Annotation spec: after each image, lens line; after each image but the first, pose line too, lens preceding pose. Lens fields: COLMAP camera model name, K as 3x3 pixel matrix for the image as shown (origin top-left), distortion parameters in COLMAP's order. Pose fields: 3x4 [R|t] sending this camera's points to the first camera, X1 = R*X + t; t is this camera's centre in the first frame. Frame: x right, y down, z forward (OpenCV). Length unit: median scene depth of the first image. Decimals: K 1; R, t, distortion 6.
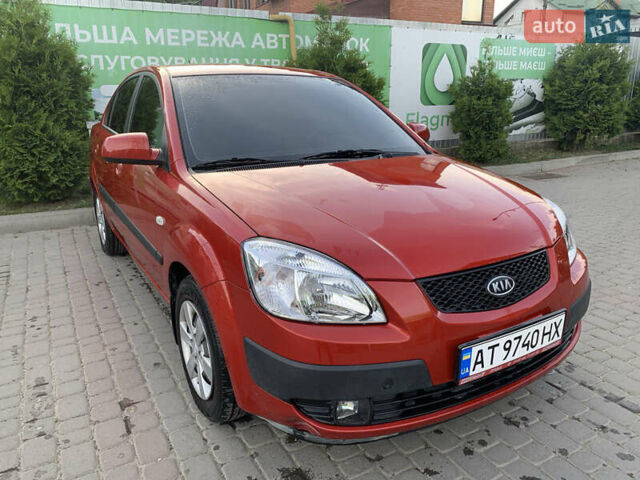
lens RADIAL K [[492.5, 0, 316.2], [0, 492.5, 238.2], [0, 0, 1]] dist [-0.000287, -0.000205]
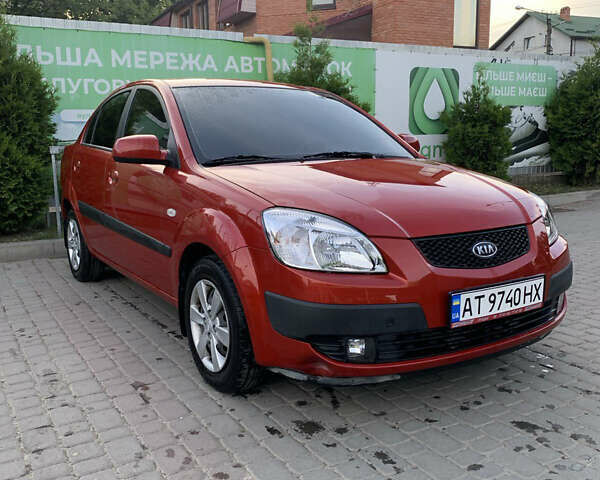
lens RADIAL K [[606.2, 0, 300.0], [0, 606.2, 240.0], [0, 0, 1]] dist [0.073388, -0.189114]
pose [[0.999648, -0.009391, 0.024794, -0.036218], [0.012094, 0.993723, -0.111214, 0.088672], [-0.023594, 0.111475, 0.993487, -0.159848]]
